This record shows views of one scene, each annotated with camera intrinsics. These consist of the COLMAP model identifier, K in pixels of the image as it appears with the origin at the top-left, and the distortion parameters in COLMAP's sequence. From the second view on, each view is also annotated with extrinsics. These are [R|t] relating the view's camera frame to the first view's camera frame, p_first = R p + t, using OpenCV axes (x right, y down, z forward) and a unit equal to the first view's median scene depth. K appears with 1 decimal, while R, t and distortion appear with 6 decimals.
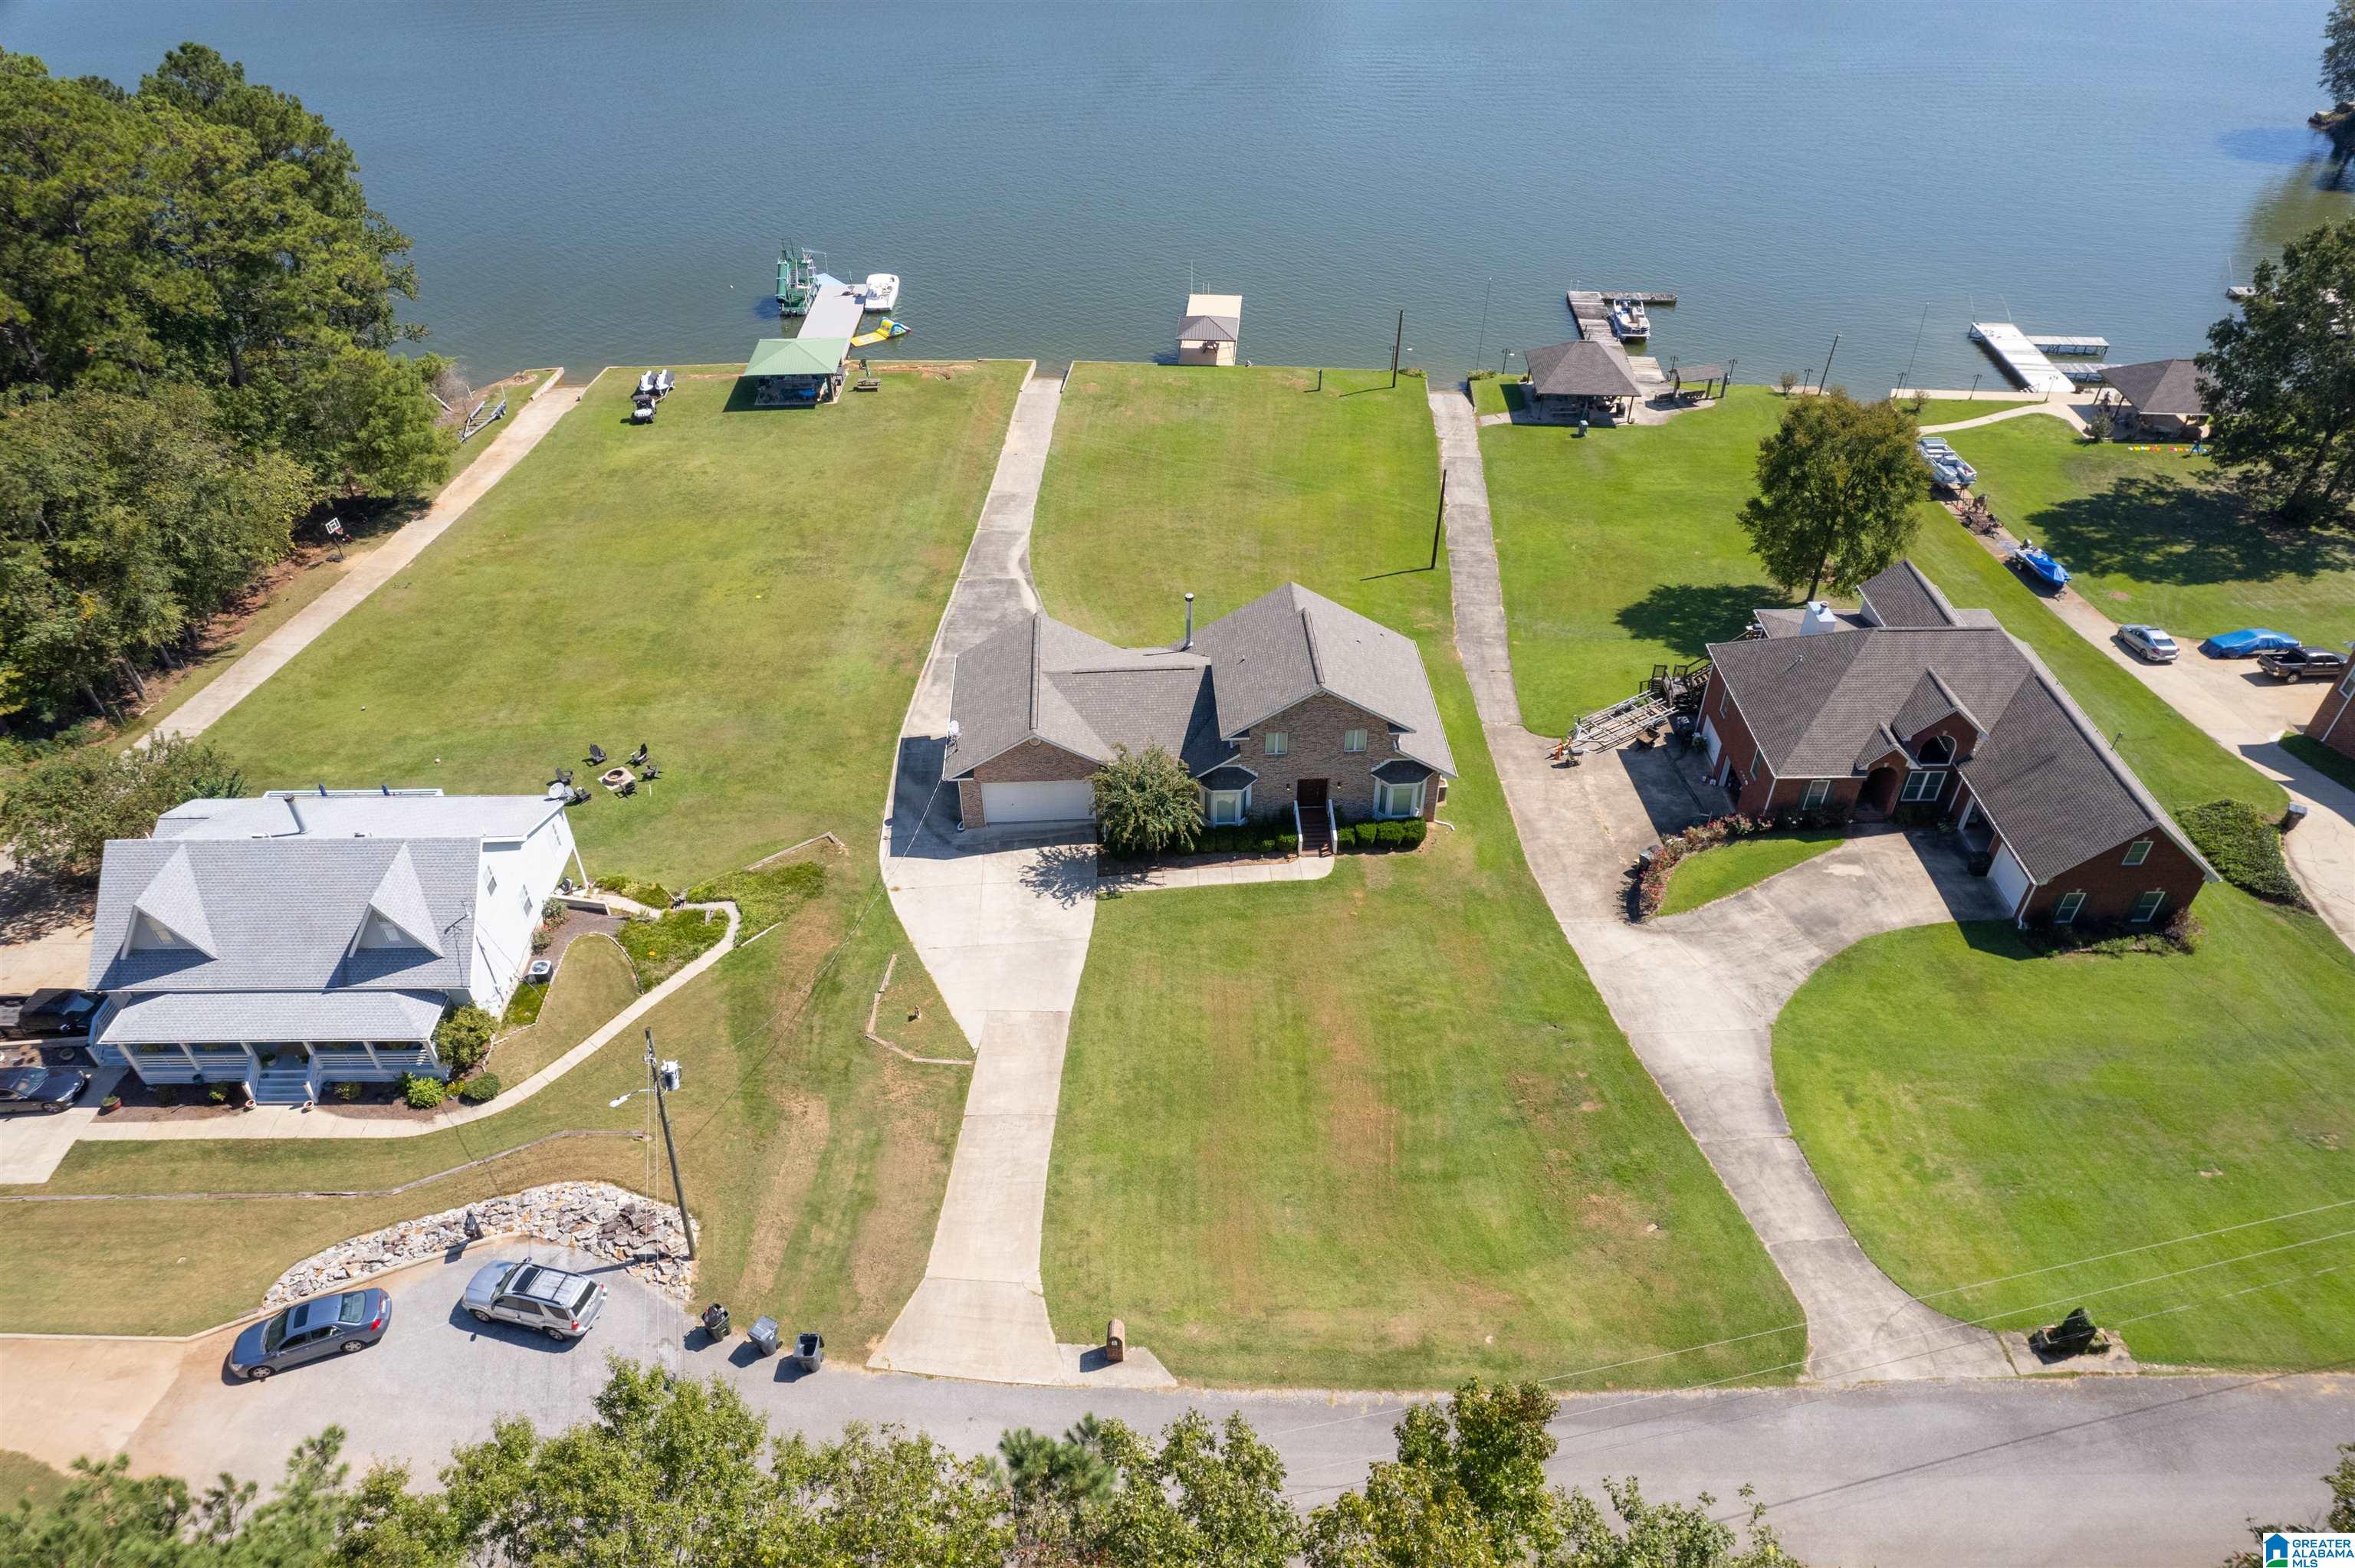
lens RADIAL K [[1507.3, 0, 1198.6], [0, 1507.3, 808.3], [0, 0, 1]] dist [-0.080544, 0.074427]
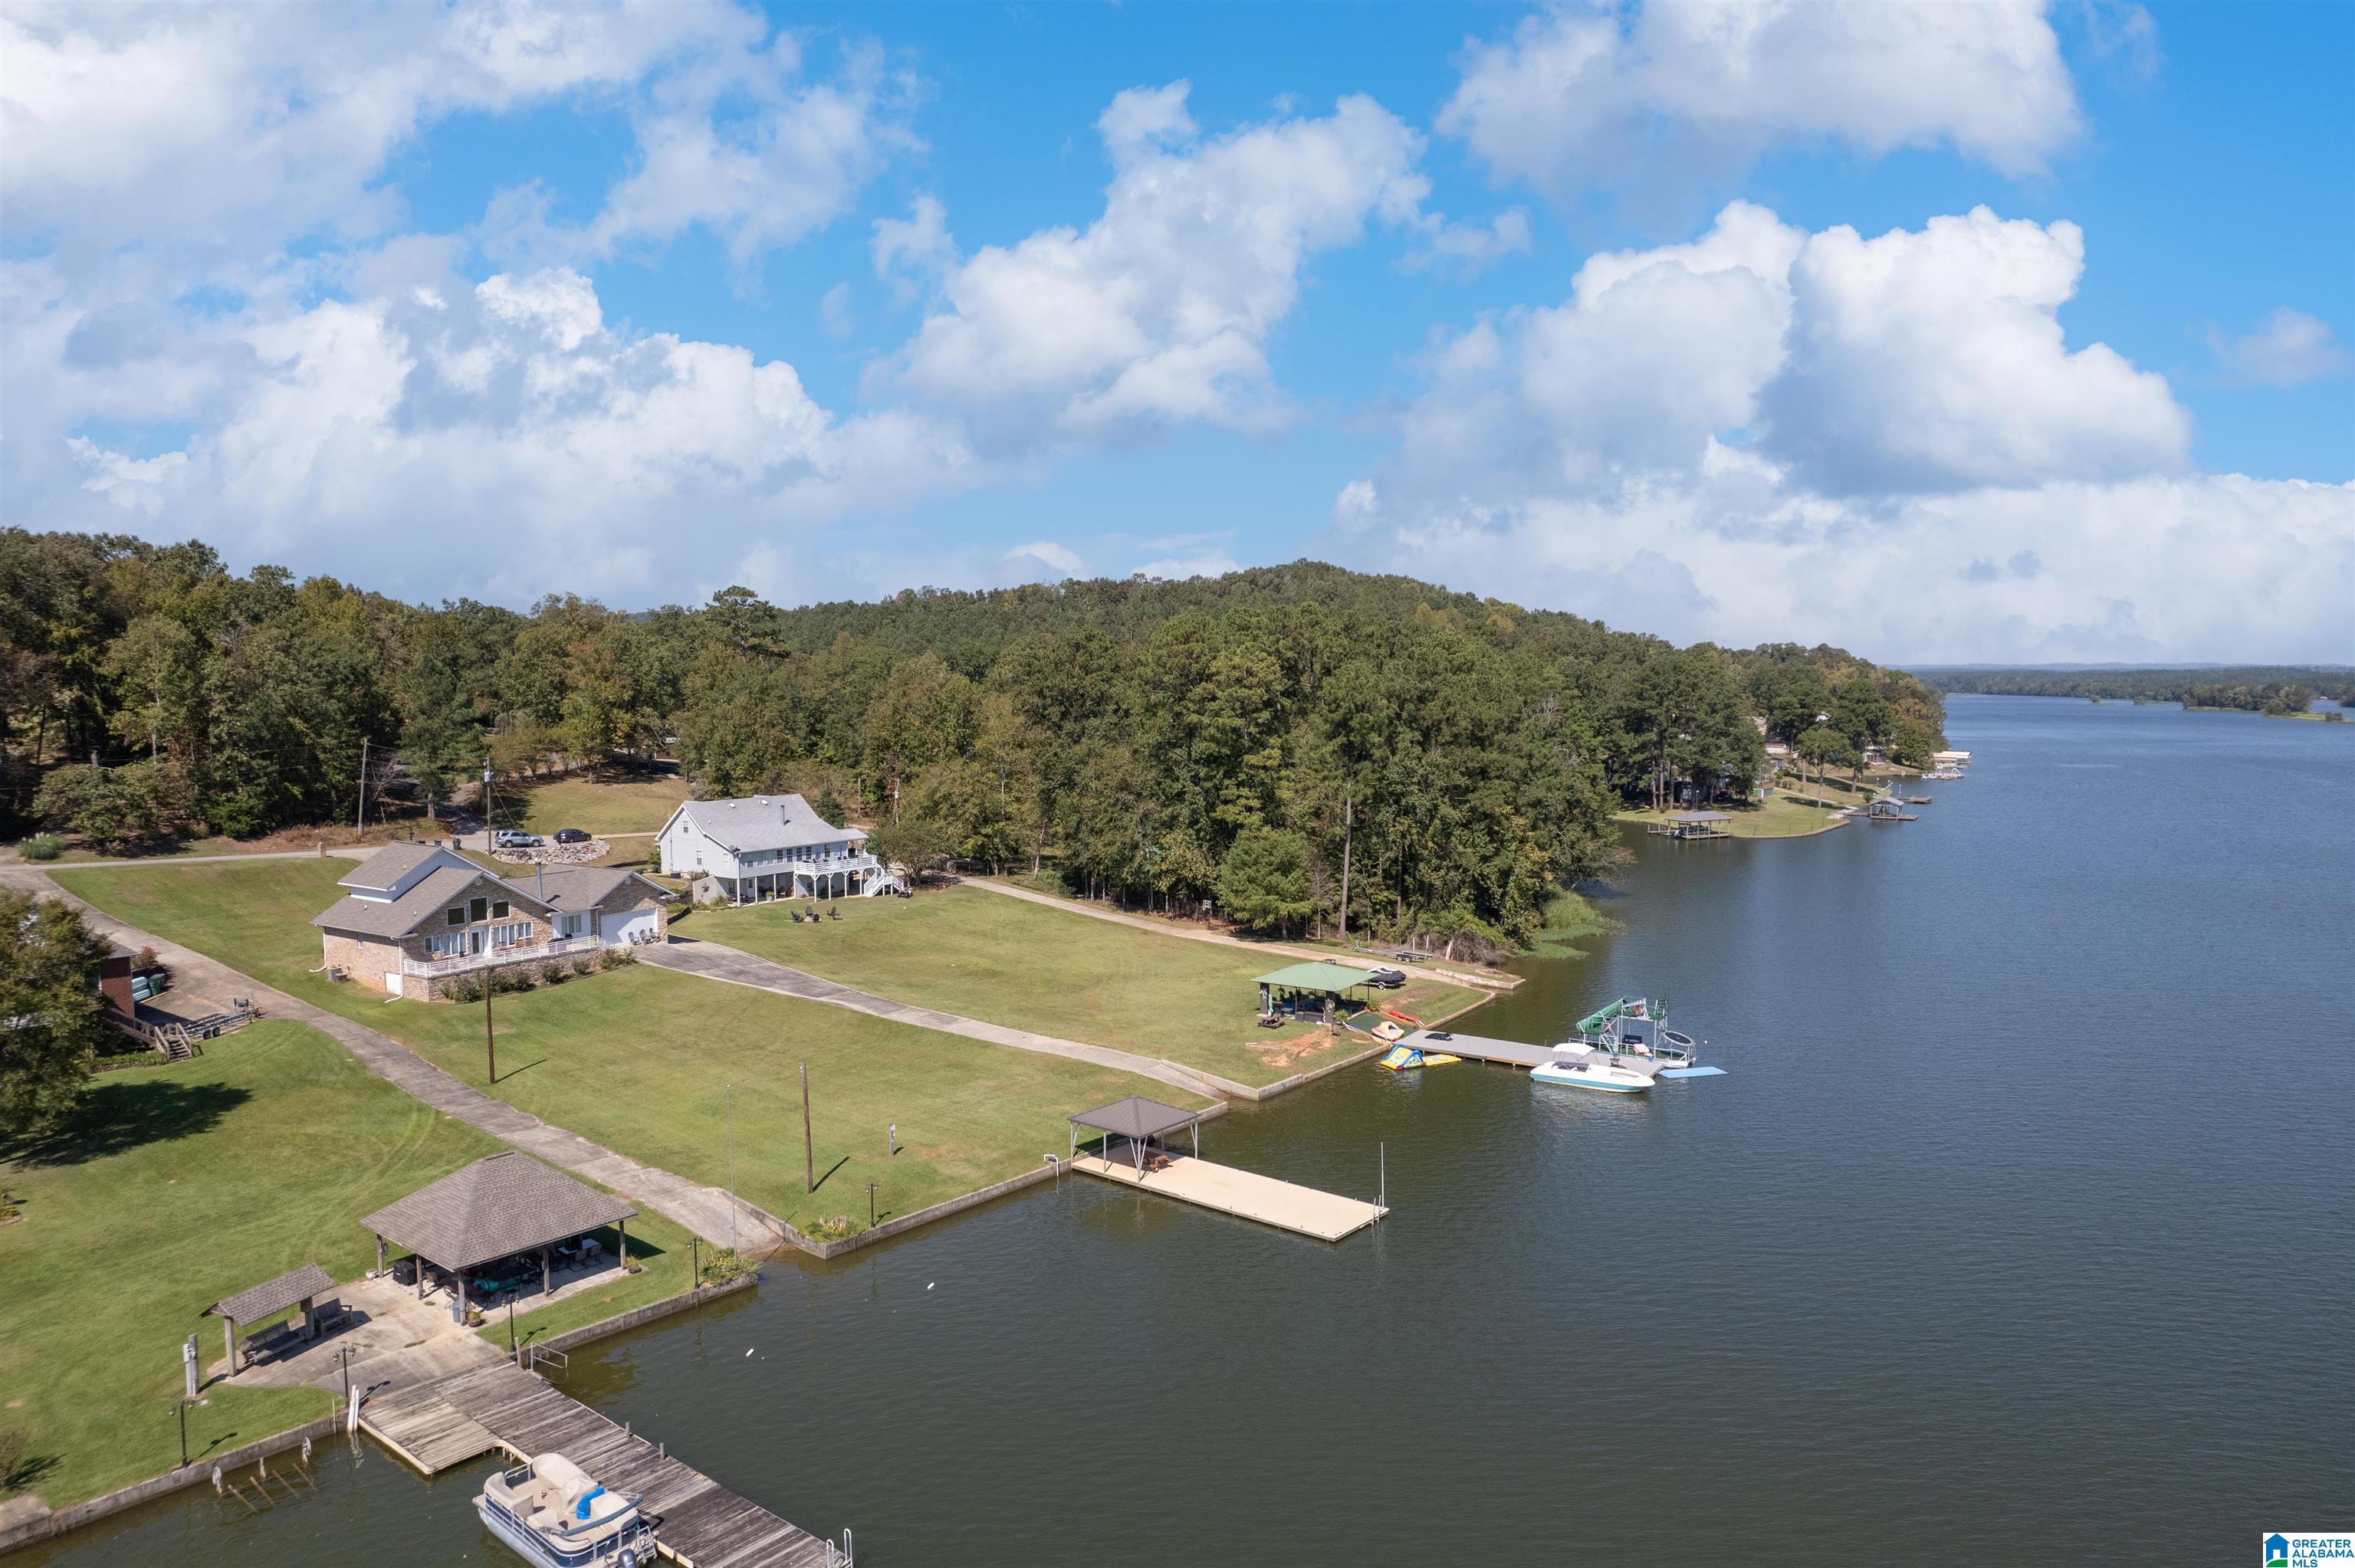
lens RADIAL K [[1501.5, 0, 1197.7], [0, 1501.5, 811.2], [0, 0, 1]] dist [-0.061841, 0.032035]
pose [[-0.574976, 0.067598, -0.815373, 0.899198], [-0.524318, 0.734605, 0.430634, -1.271779], [0.628087, 0.675119, -0.386938, 2.133076]]
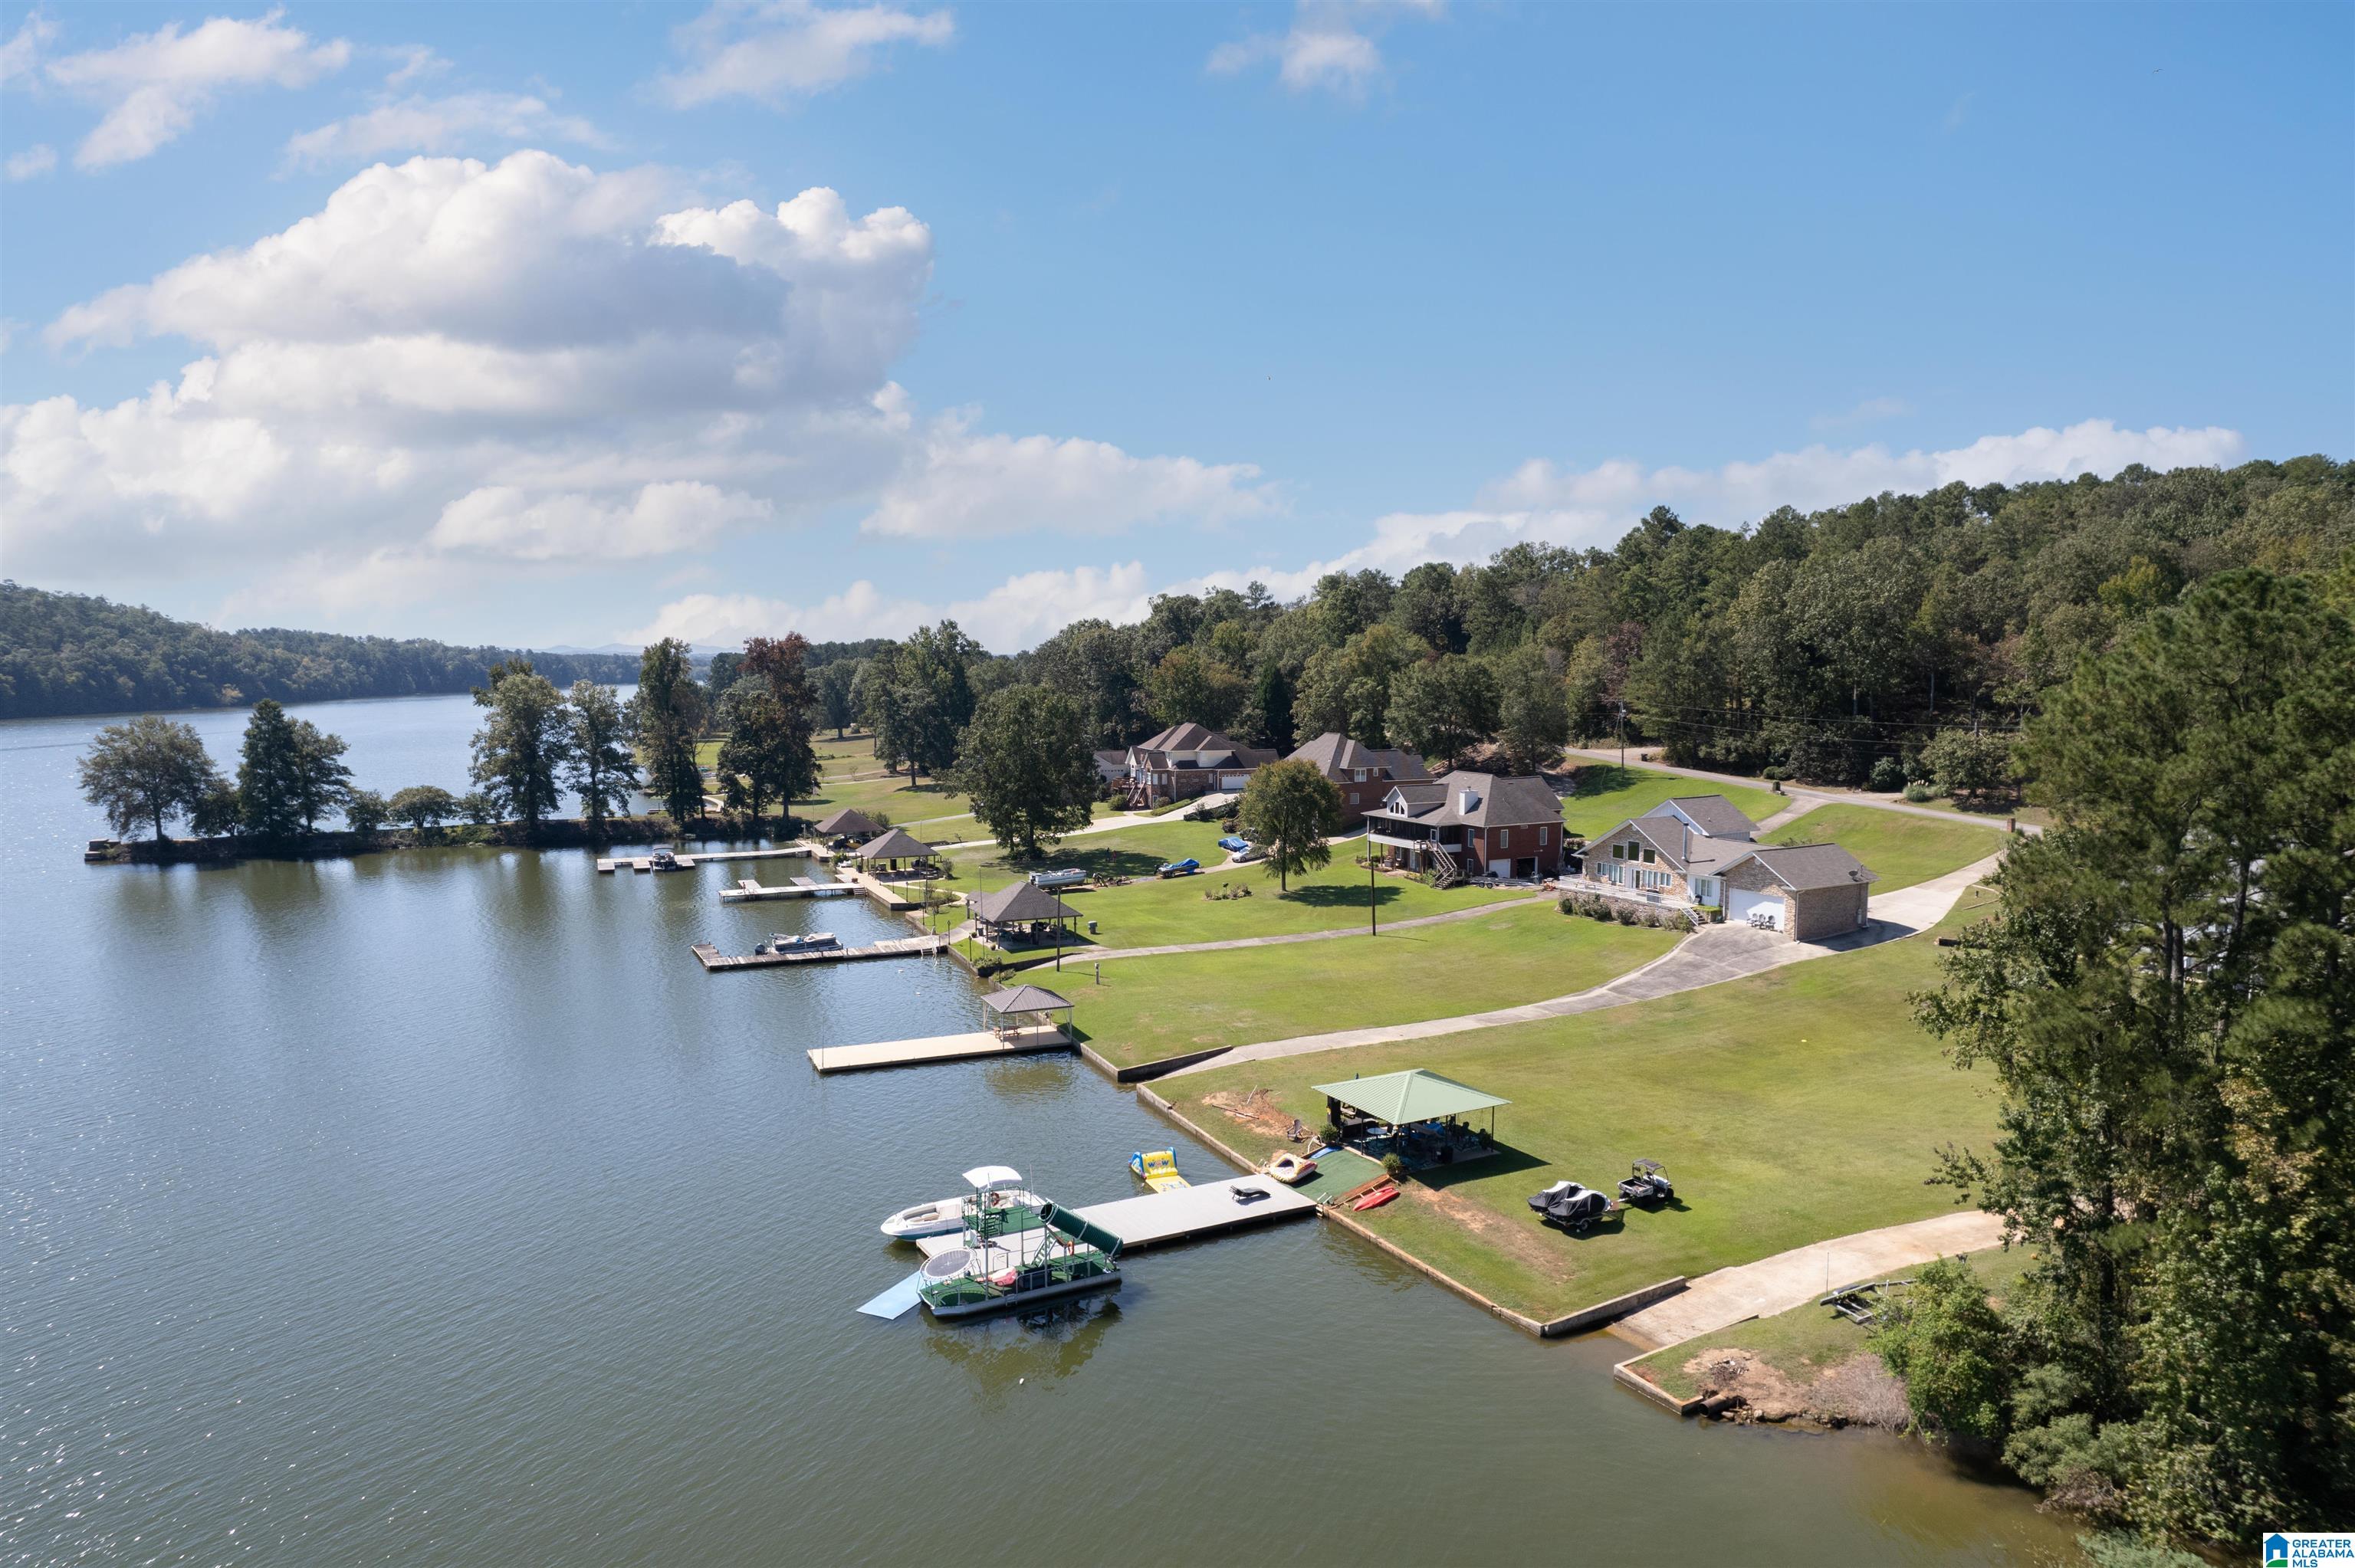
lens RADIAL K [[1501.5, 0, 1197.7], [0, 1501.5, 811.2], [0, 0, 1]] dist [-0.061841, 0.032035]
pose [[-0.450280, -0.094993, 0.887820, -1.337177], [0.568502, 0.736234, 0.367104, -1.158928], [-0.688516, 0.670027, -0.277507, 1.983670]]
